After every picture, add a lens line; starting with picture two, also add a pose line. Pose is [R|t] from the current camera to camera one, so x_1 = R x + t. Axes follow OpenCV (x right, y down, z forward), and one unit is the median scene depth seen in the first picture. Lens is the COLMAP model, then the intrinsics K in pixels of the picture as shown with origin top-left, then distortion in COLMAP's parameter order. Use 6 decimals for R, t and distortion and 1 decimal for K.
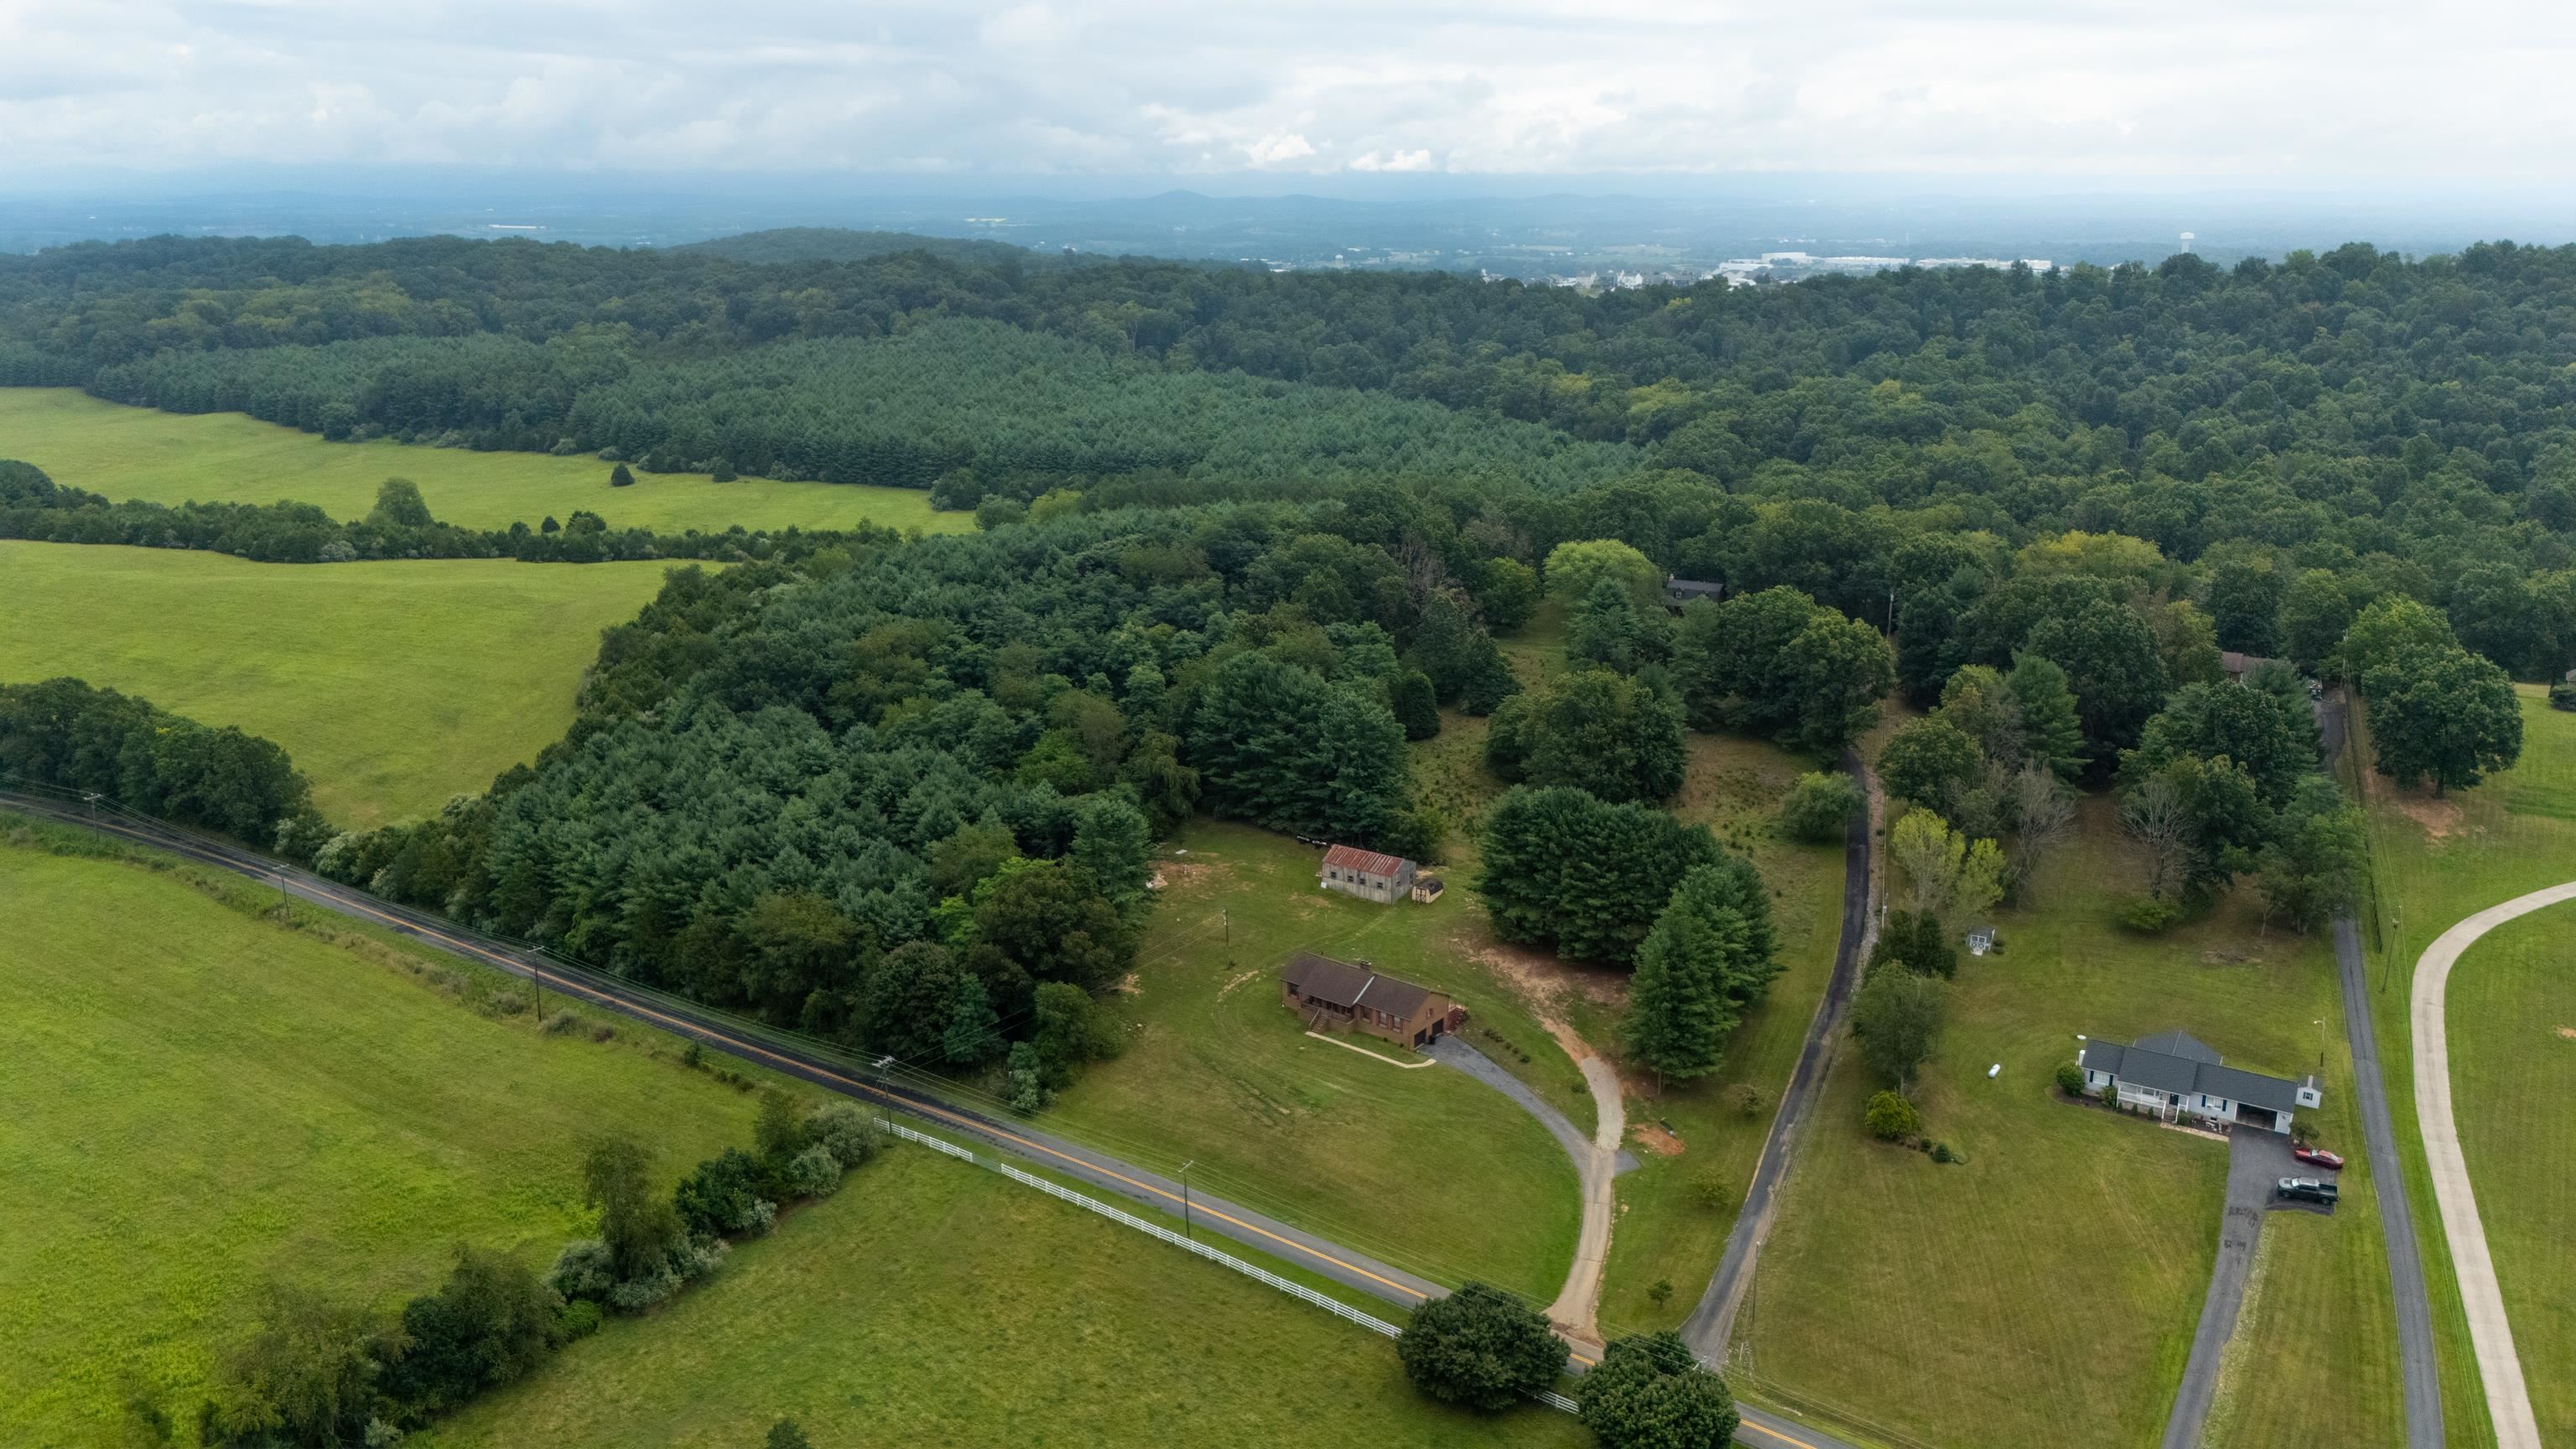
lens RADIAL K [[1821.7, 0, 1288.0], [0, 1821.7, 724.5], [0, 0, 1]] dist [0.069884, -0.064336]
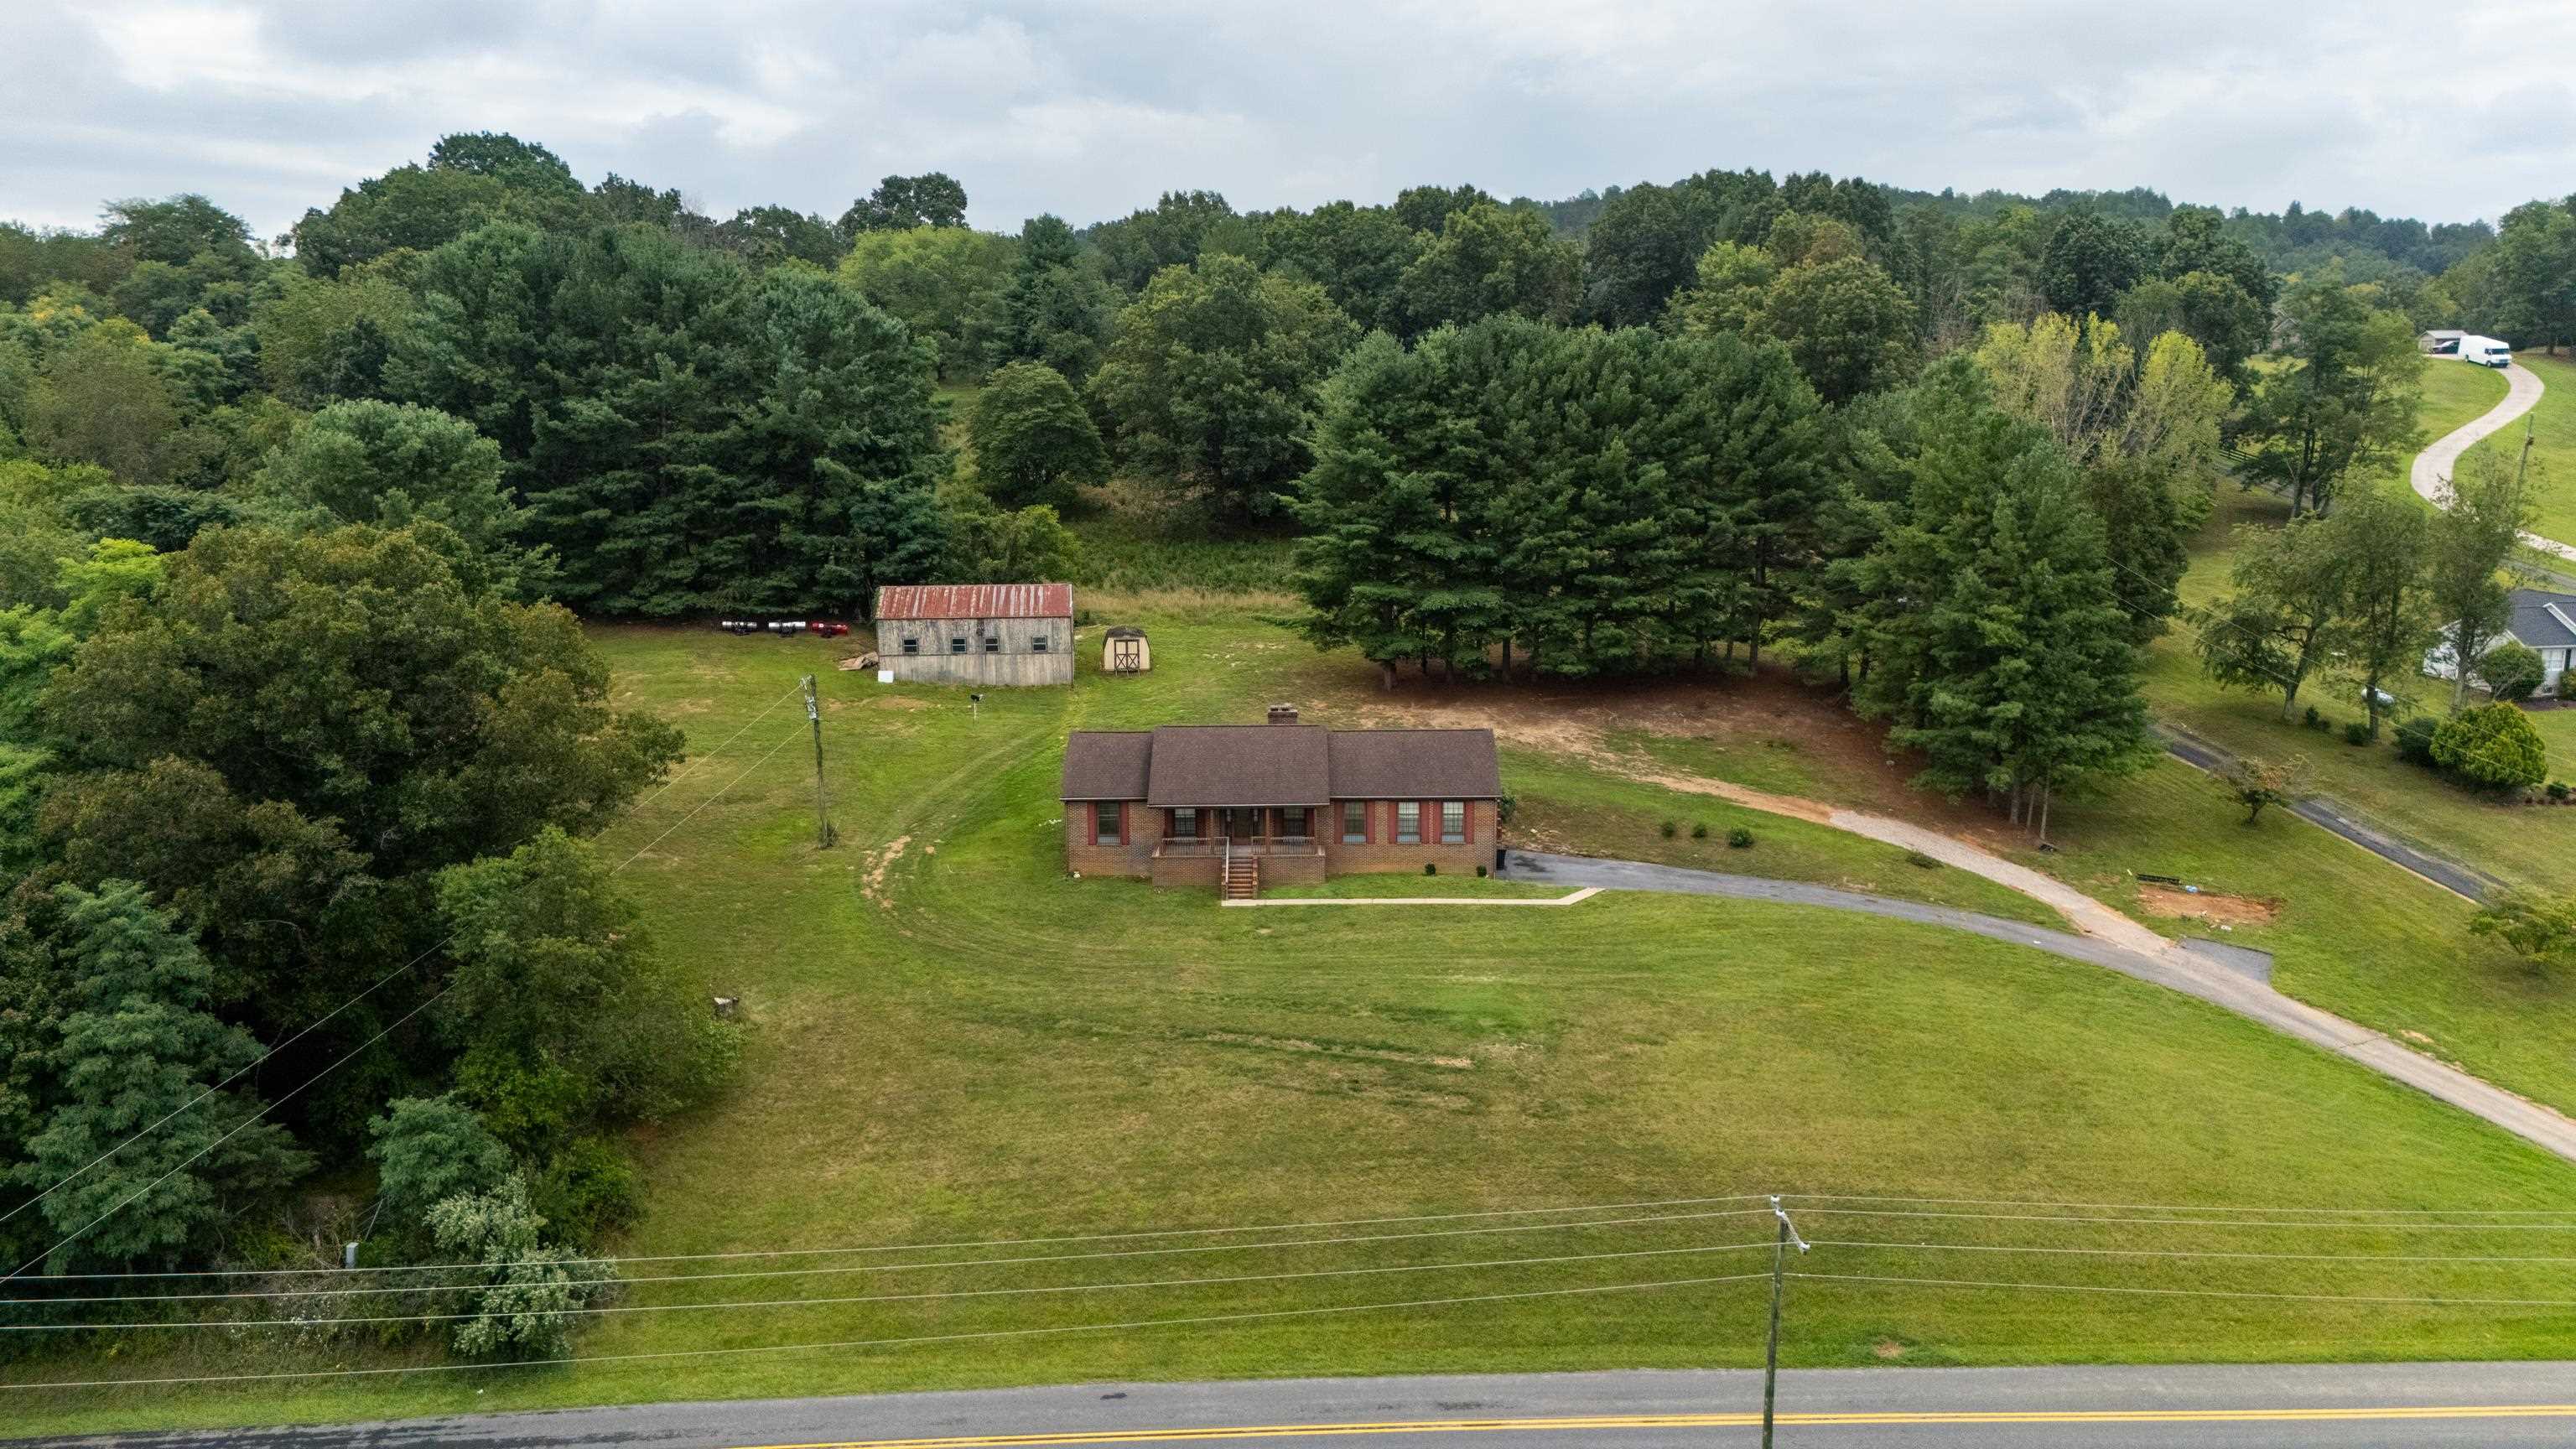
lens RADIAL K [[1901.8, 0, 1288.0], [0, 1901.8, 724.5], [0, 0, 1]] dist [0.069217, -0.075069]
pose [[0.790224, -0.122528, 0.600444, -0.193327], [0.174400, 0.984257, -0.028672, 0.144265], [-0.587479, 0.127375, 0.799152, 0.678714]]
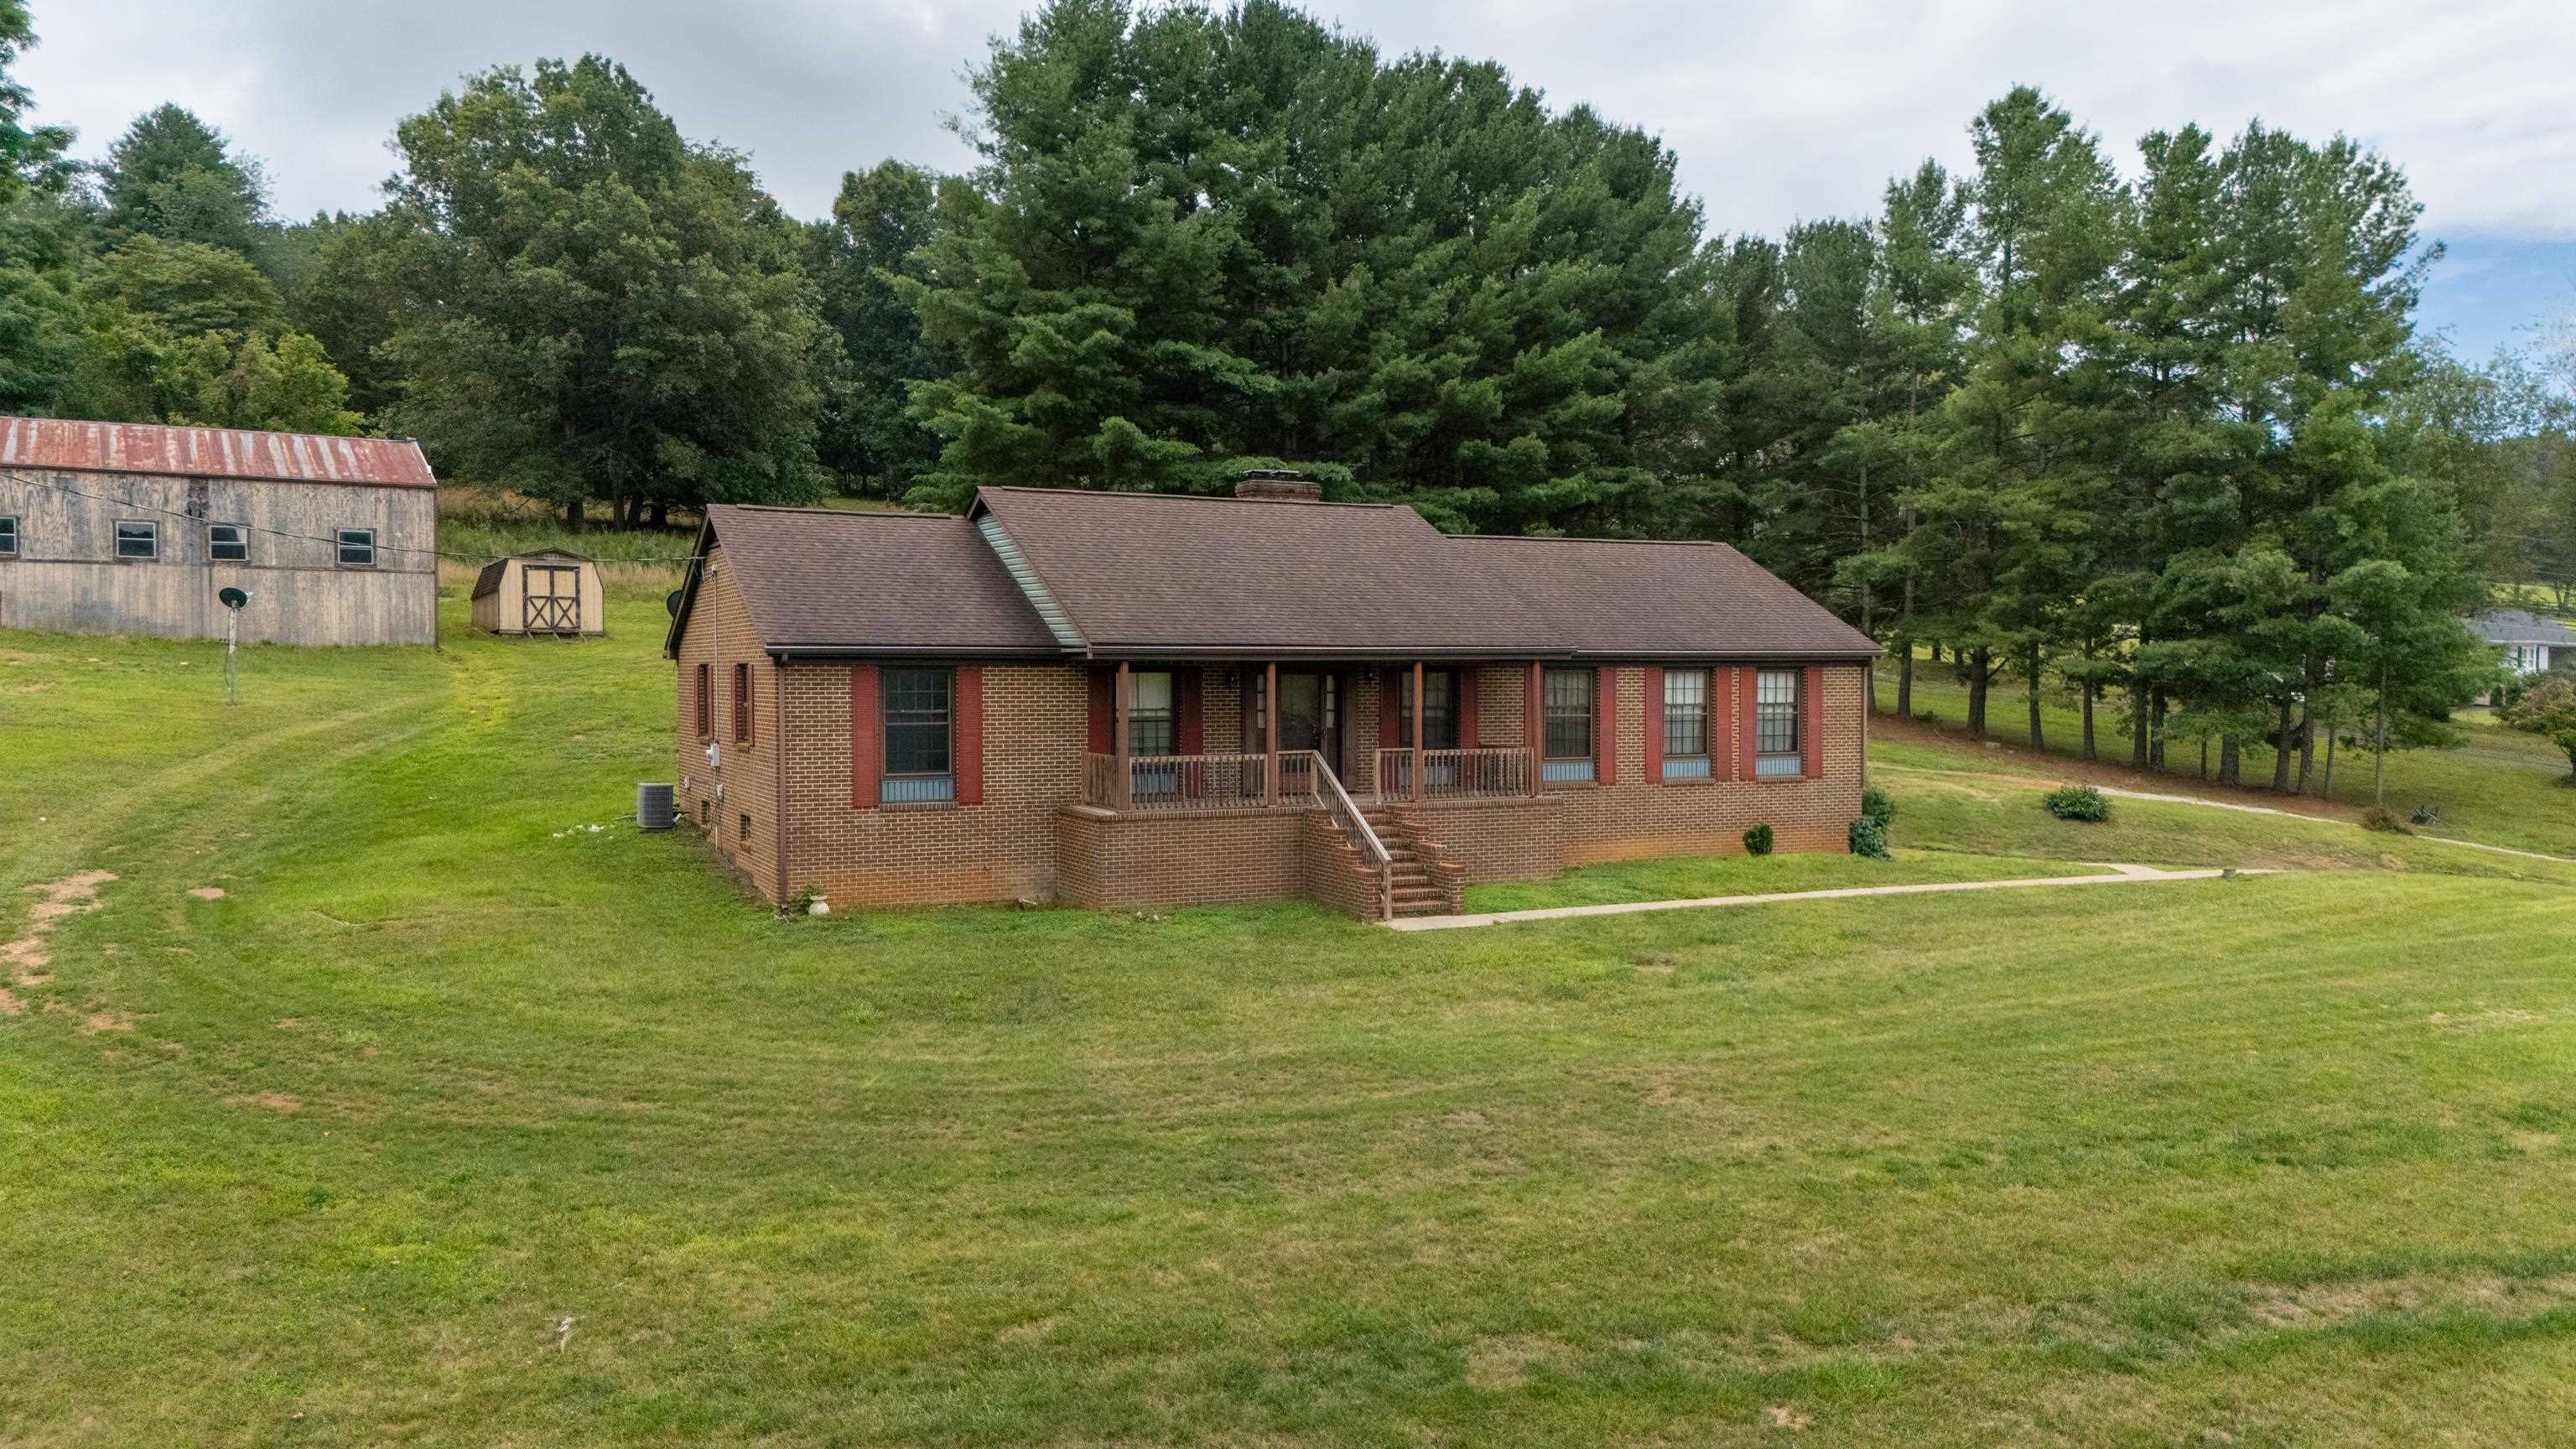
lens RADIAL K [[1901.8, 0, 1288.0], [0, 1901.8, 724.5], [0, 0, 1]] dist [0.069217, -0.075069]
pose [[0.431191, -0.026819, 0.901862, -0.093949], [0.247569, 0.964711, -0.089678, 0.162284], [-0.867631, 0.261941, 0.422614, 0.934042]]
